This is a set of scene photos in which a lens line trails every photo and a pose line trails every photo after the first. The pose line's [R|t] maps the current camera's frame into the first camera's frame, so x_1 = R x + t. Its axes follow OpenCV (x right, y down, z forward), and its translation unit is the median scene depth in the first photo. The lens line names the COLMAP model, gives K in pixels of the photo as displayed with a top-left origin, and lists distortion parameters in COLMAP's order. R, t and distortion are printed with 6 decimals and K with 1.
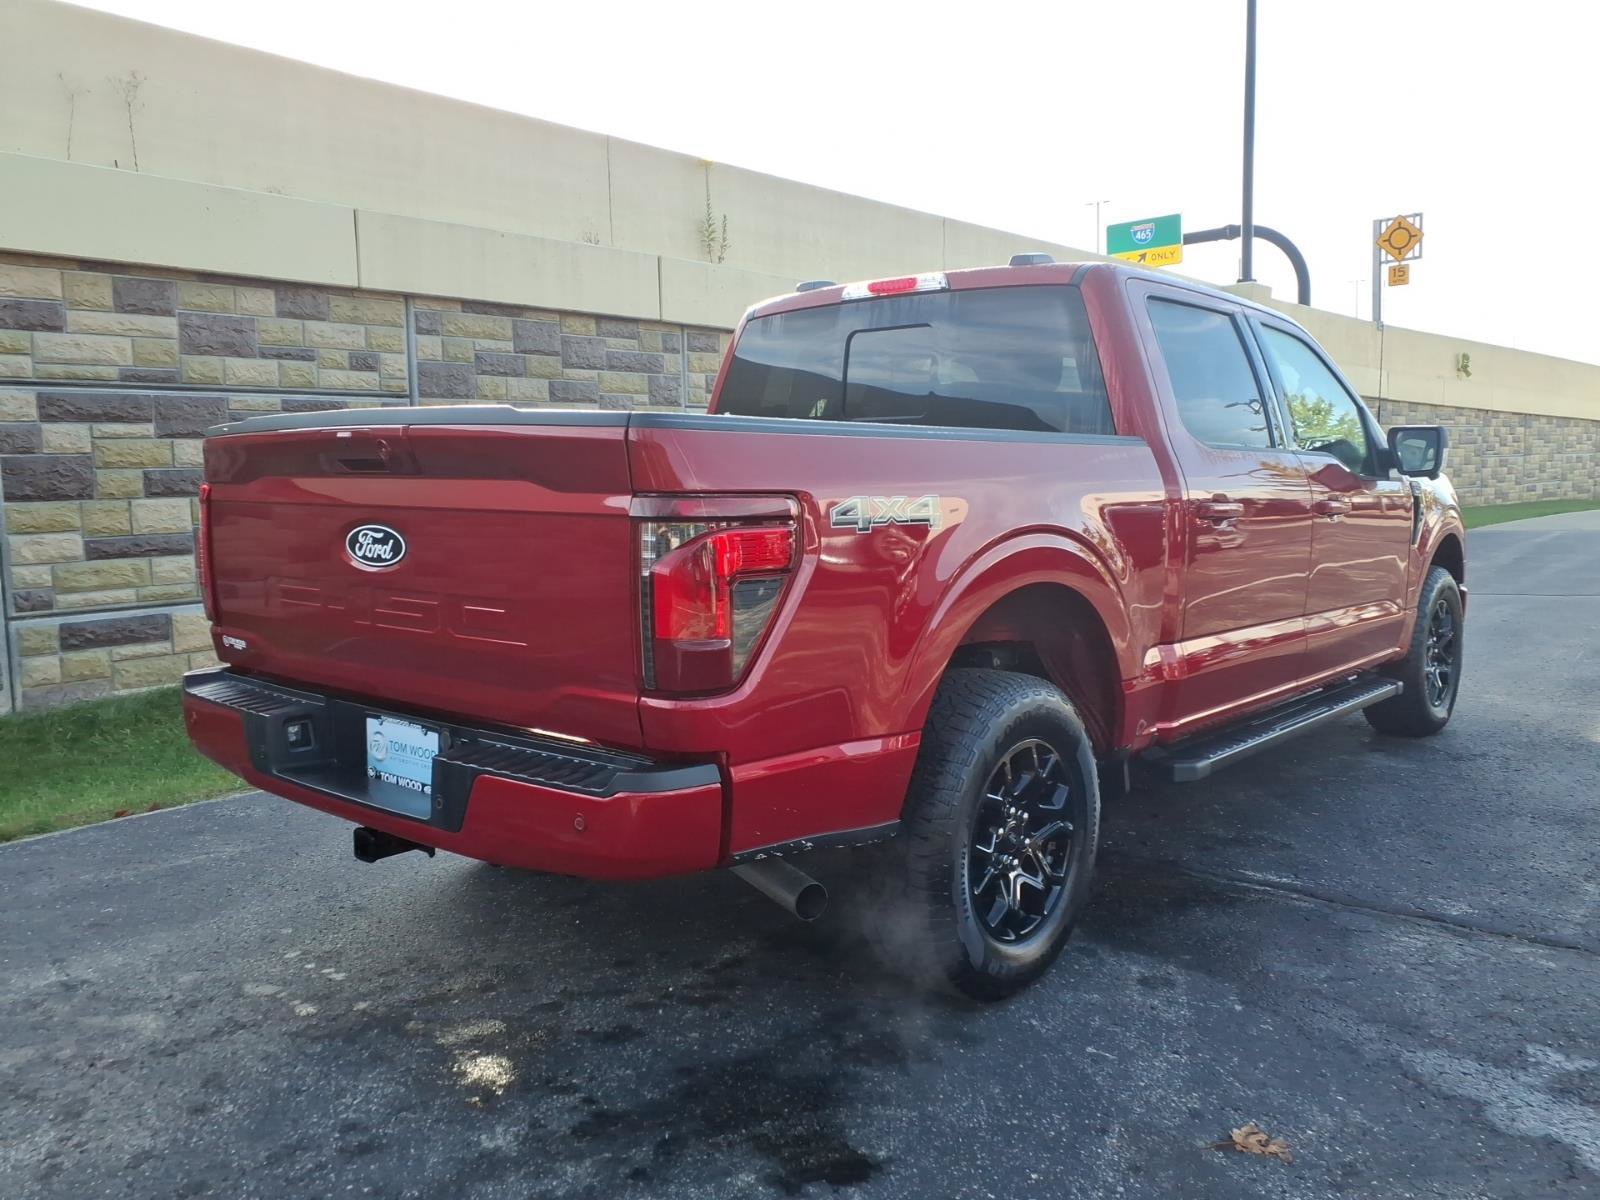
lens RADIAL K [[1274.0, 0, 797.8], [0, 1274.0, 616.1], [0, 0, 1]] dist [0.051427, -0.060169]
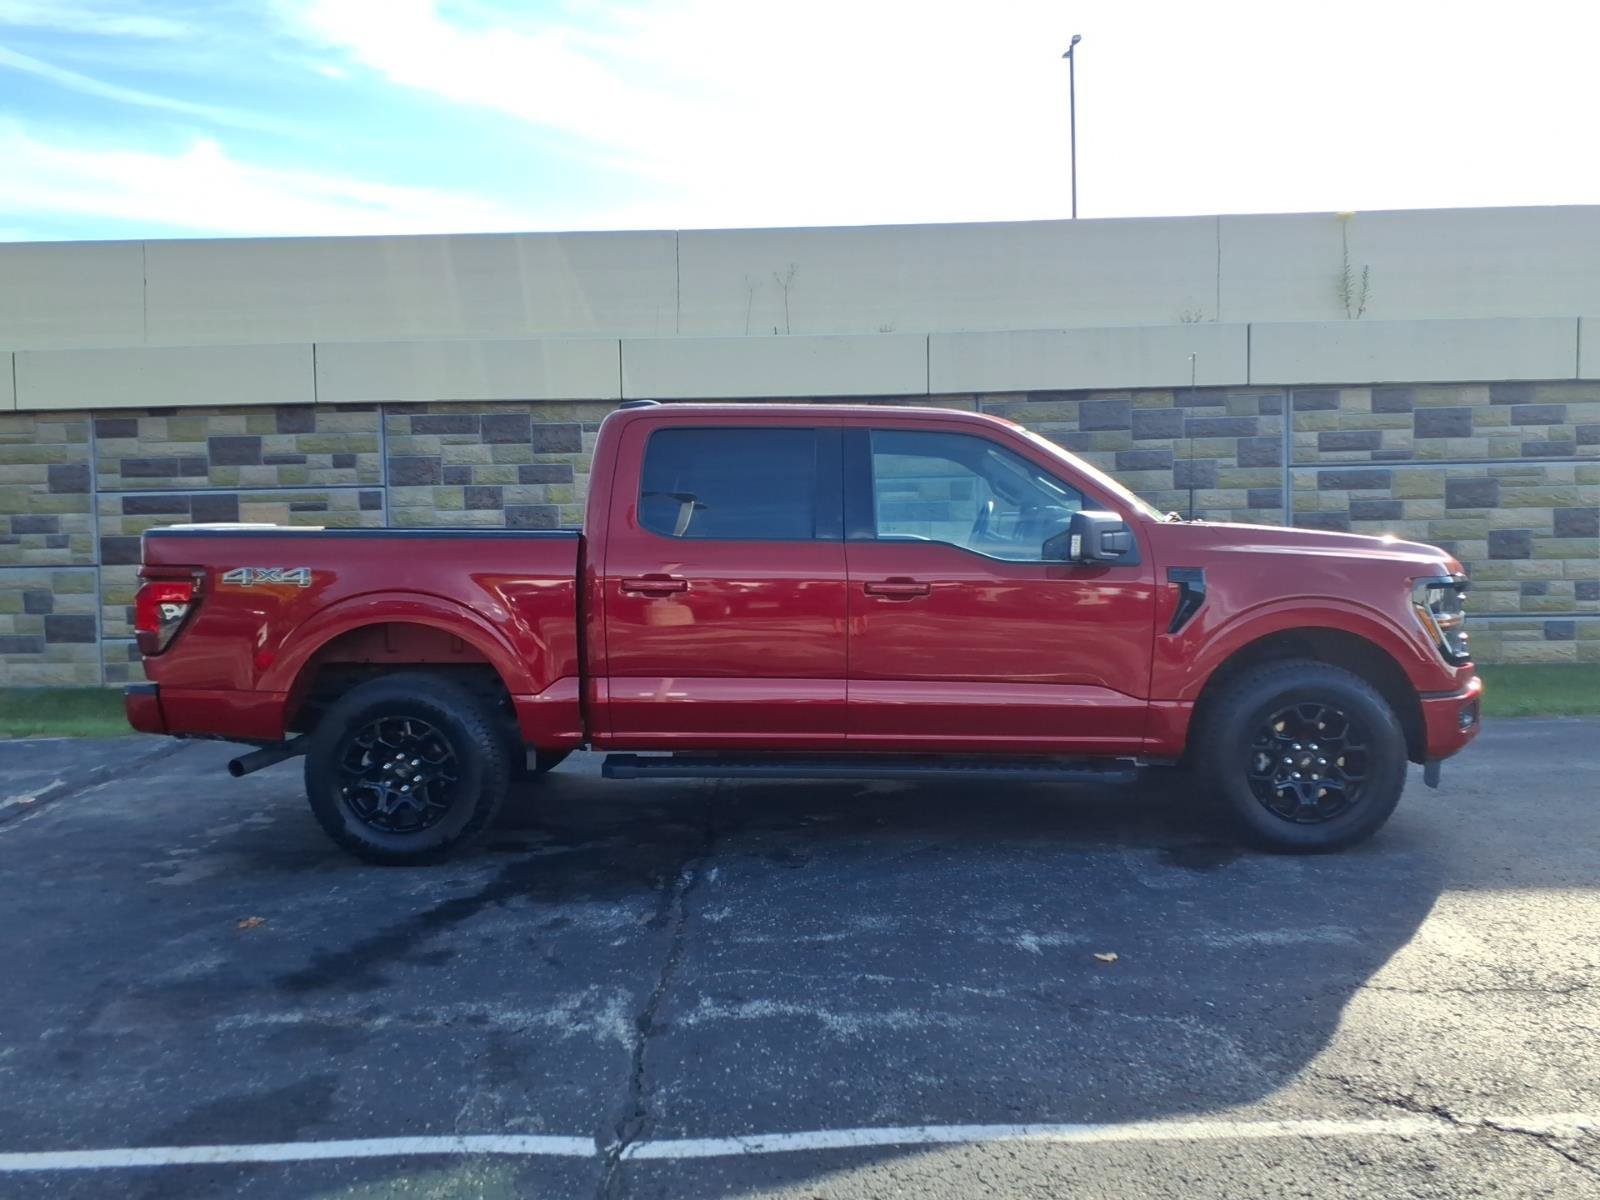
lens RADIAL K [[1274.0, 0, 799.2], [0, 1274.0, 603.6], [0, 0, 1]] dist [0.051427, -0.060169]
pose [[0.626162, 0.048570, -0.778179, 0.941008], [-0.082782, 0.996558, -0.004410, -0.045084], [0.775286, 0.067180, 0.628027, 0.172310]]
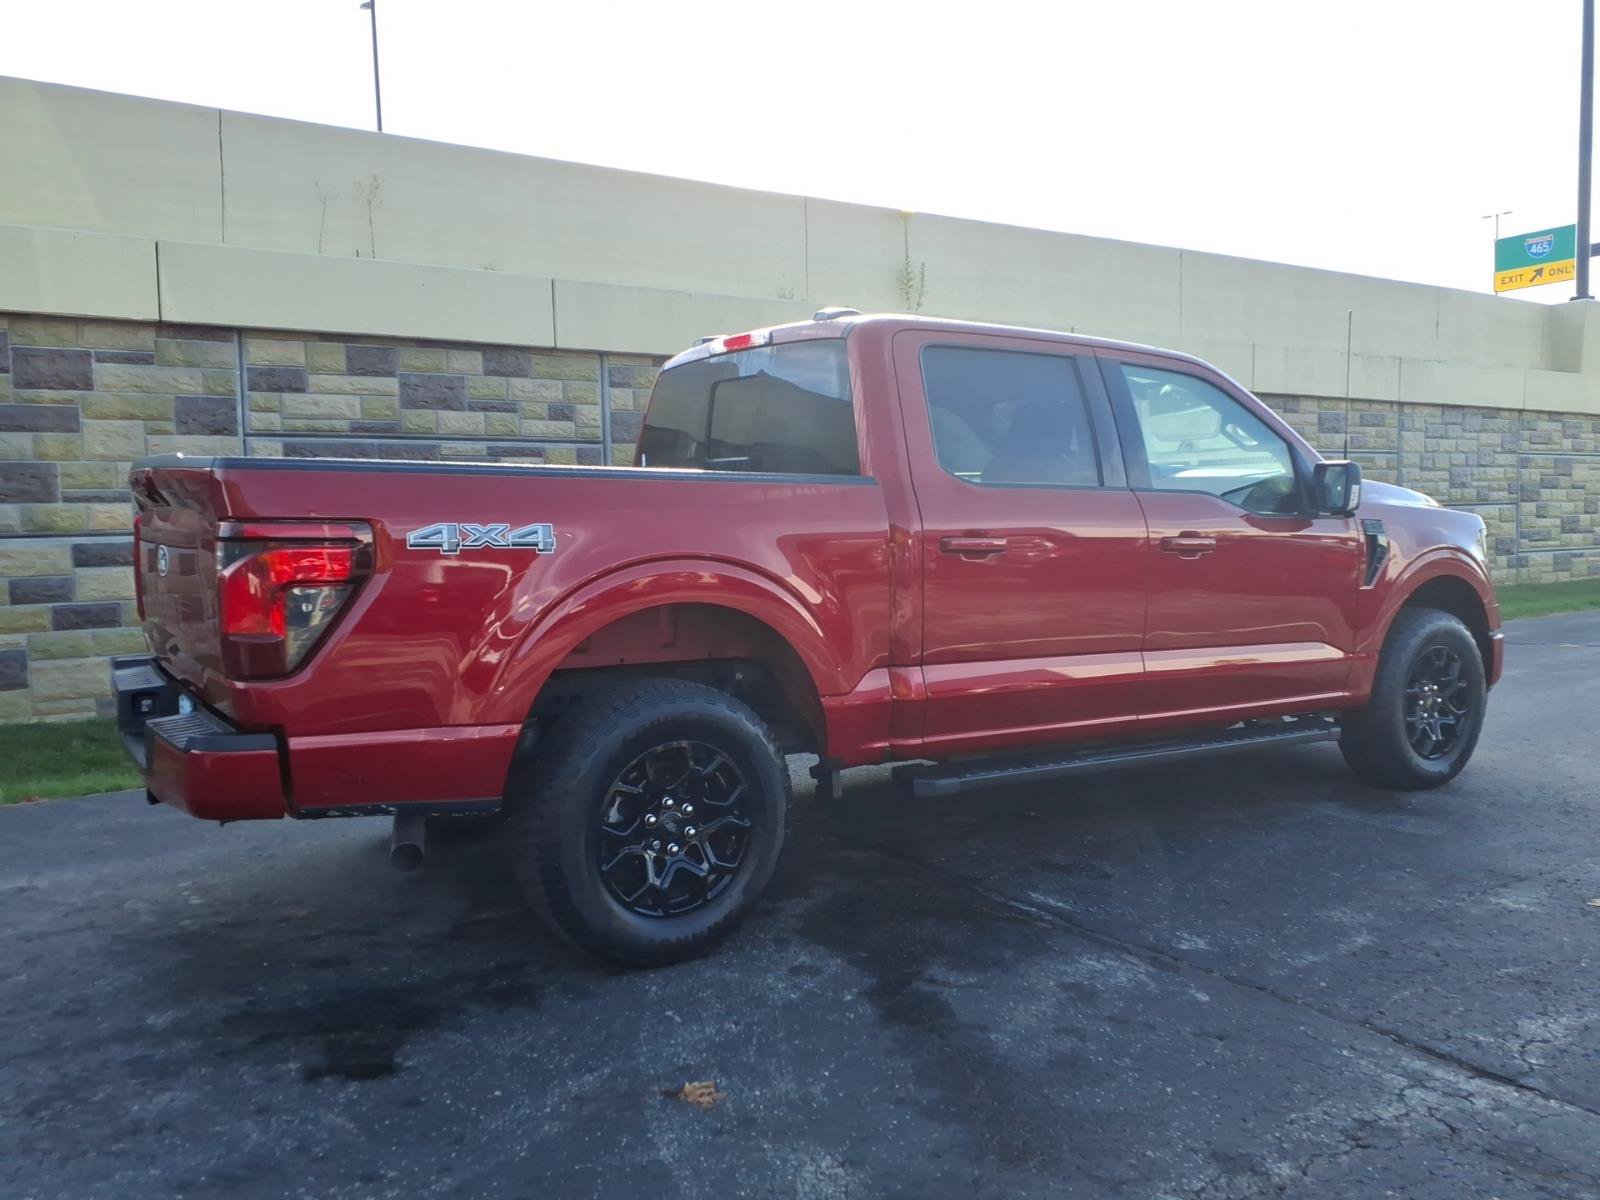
lens RADIAL K [[1274.0, 0, 798.6], [0, 1274.0, 611.5], [0, 0, 1]] dist [0.051427, -0.060169]
pose [[0.959050, 0.025221, -0.282113, 0.309405], [-0.034670, 0.998991, -0.028550, 0.005574], [0.281108, 0.037161, 0.958956, -0.031757]]
